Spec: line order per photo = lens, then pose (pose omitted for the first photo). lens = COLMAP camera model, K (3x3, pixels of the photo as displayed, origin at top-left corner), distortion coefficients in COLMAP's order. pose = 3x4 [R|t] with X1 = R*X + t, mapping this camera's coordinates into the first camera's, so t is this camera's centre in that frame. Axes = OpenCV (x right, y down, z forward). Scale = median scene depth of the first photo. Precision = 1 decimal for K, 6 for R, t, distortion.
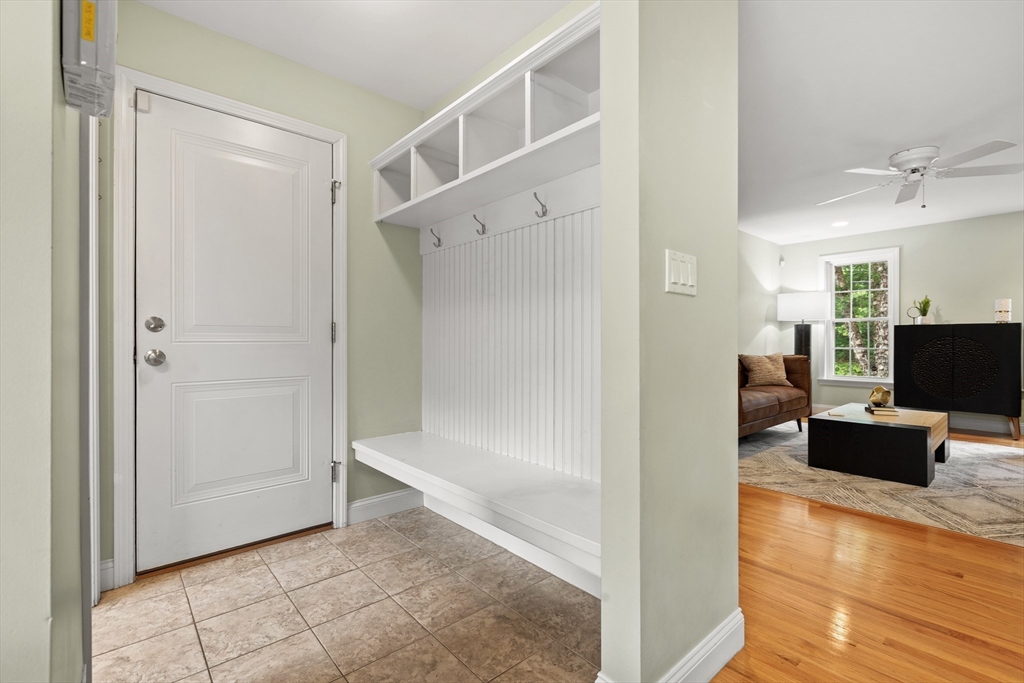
lens RADIAL K [[454.9, 0, 512.0], [0, 454.9, 341.5], [0, 0, 1]] dist [0.001752, -0.000102]
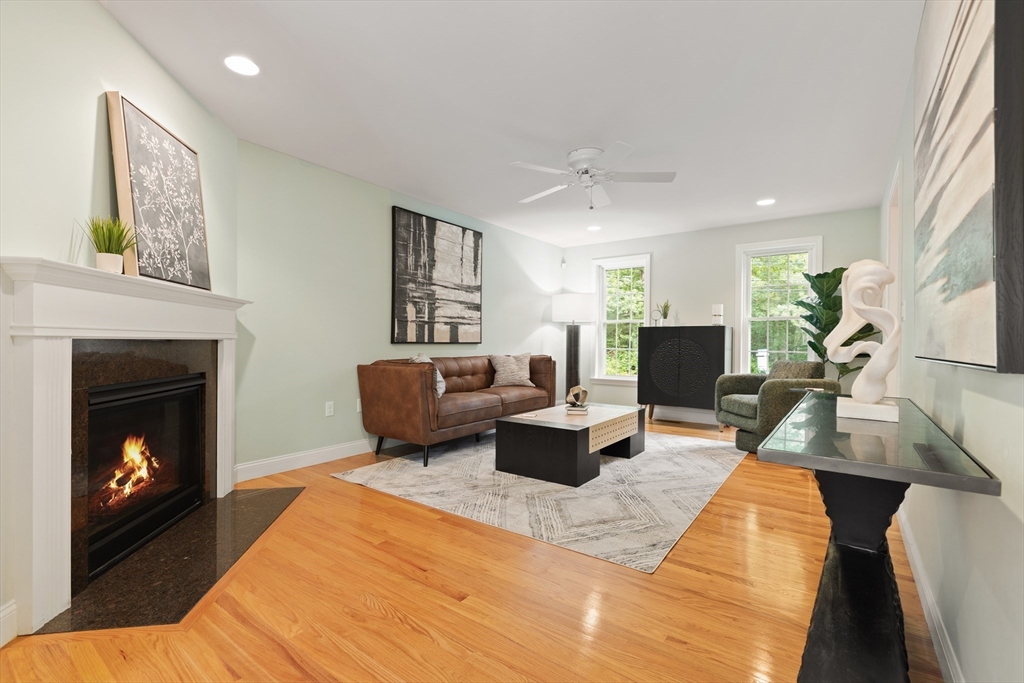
lens RADIAL K [[454.9, 0, 511.9], [0, 454.9, 344.1], [0, 0, 1]] dist [0.001684, -0.000167]
pose [[0.975429, 0.003889, 0.220279, 0.480262], [-0.005060, 0.999976, 0.004752, 0.001235], [-0.220255, -0.005750, 0.975425, 0.051528]]
